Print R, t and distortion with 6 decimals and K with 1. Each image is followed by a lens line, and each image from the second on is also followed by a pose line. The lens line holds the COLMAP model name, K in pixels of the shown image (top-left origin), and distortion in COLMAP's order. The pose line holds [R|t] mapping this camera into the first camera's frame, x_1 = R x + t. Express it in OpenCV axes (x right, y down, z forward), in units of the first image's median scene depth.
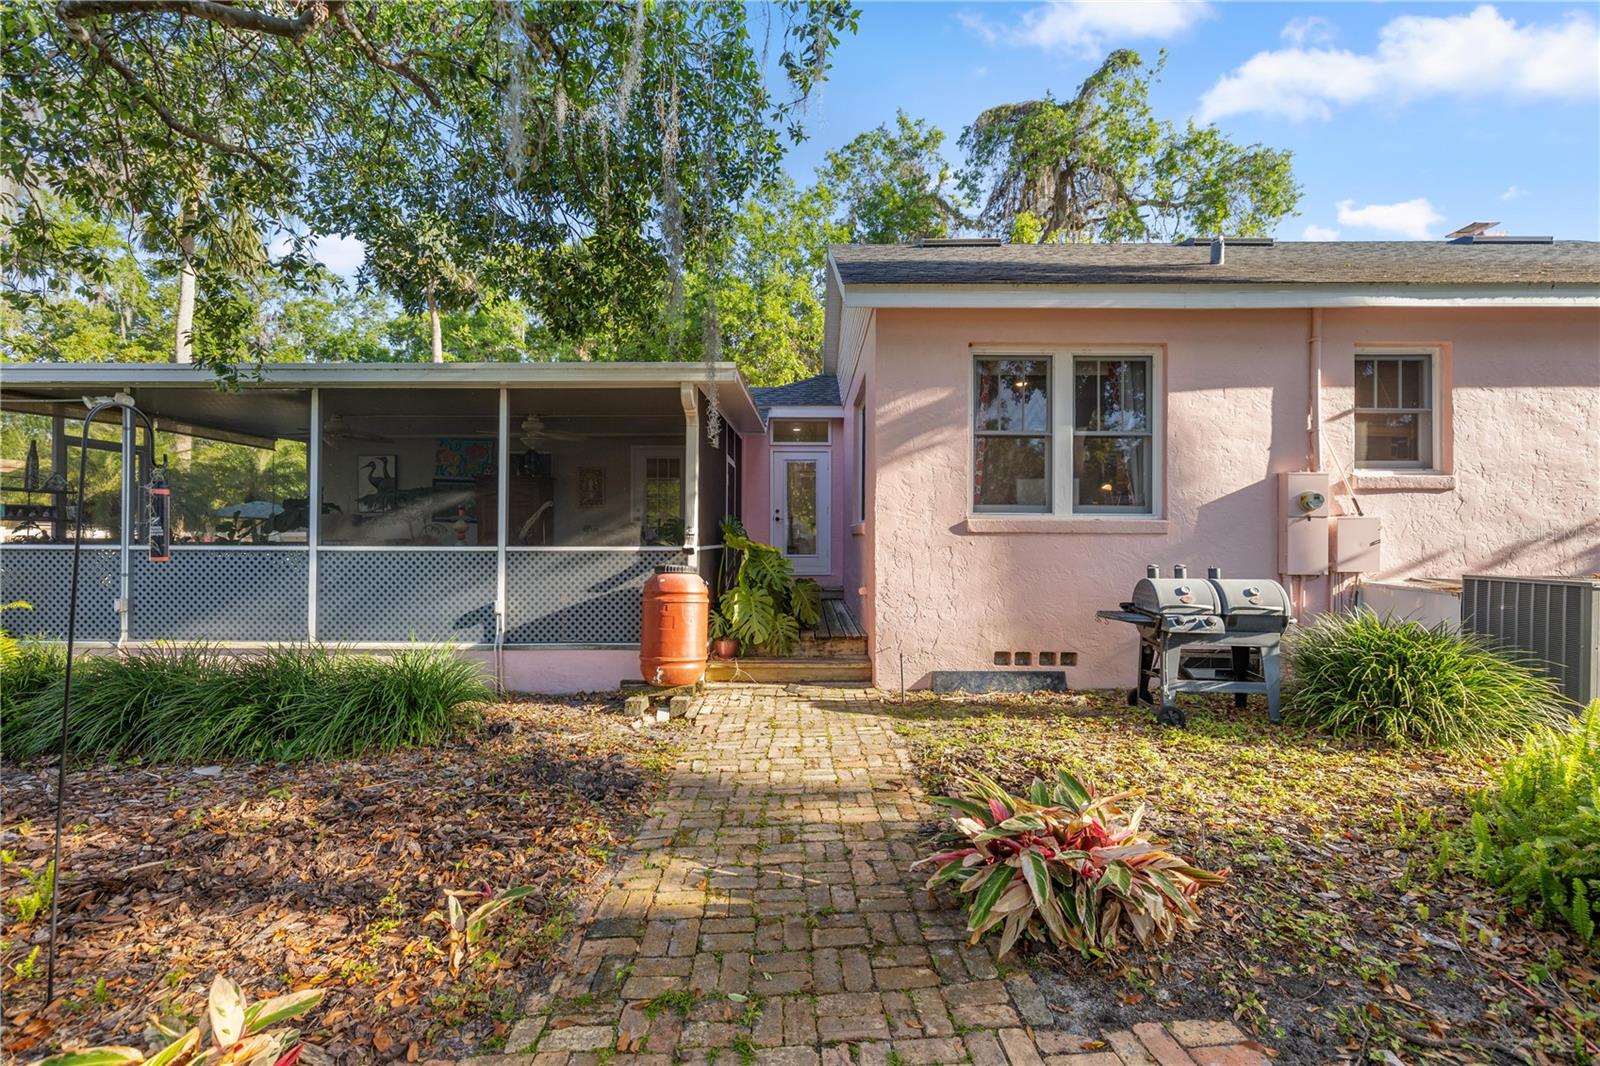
lens RADIAL K [[659.7, 0, 790.1], [0, 659.7, 543.0], [0, 0, 1]] dist [0.000529, -0.000102]
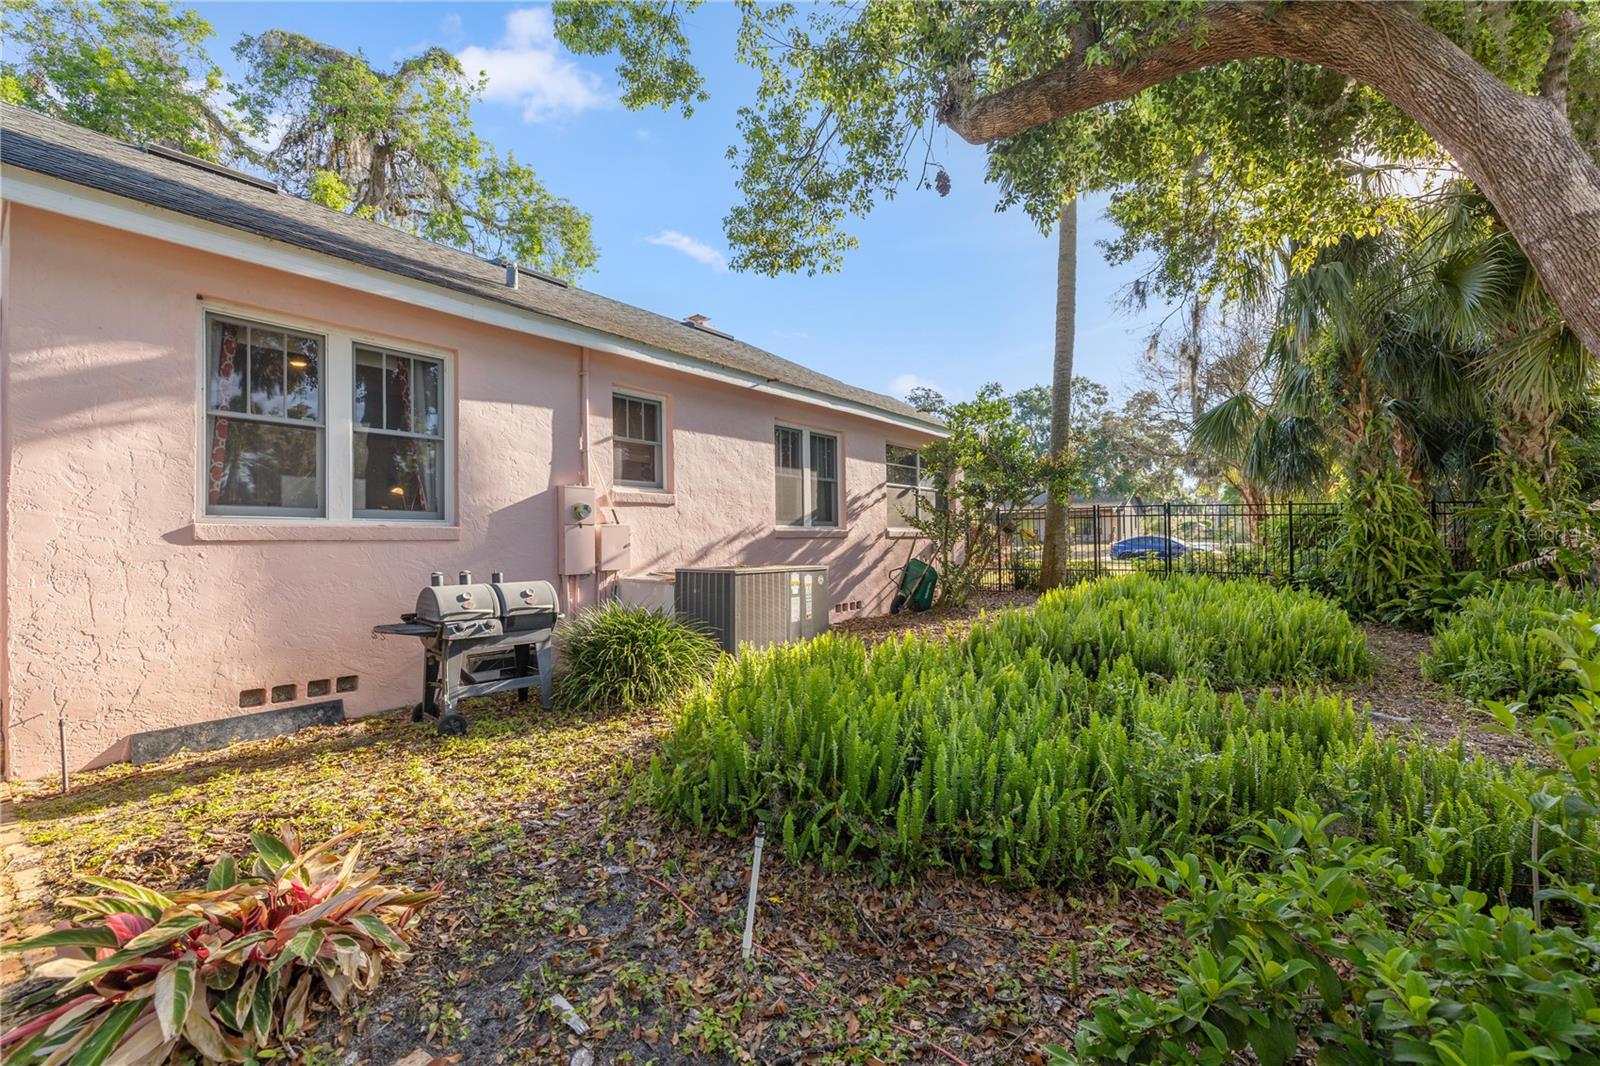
lens RADIAL K [[659.7, 0, 790.1], [0, 659.7, 543.0], [0, 0, 1]] dist [0.000529, -0.000102]
pose [[0.621544, -0.012874, 0.783274, 0.105556], [0.021434, 0.999770, -0.000576, 0.001396], [-0.783086, 0.017147, 0.621677, -0.011661]]
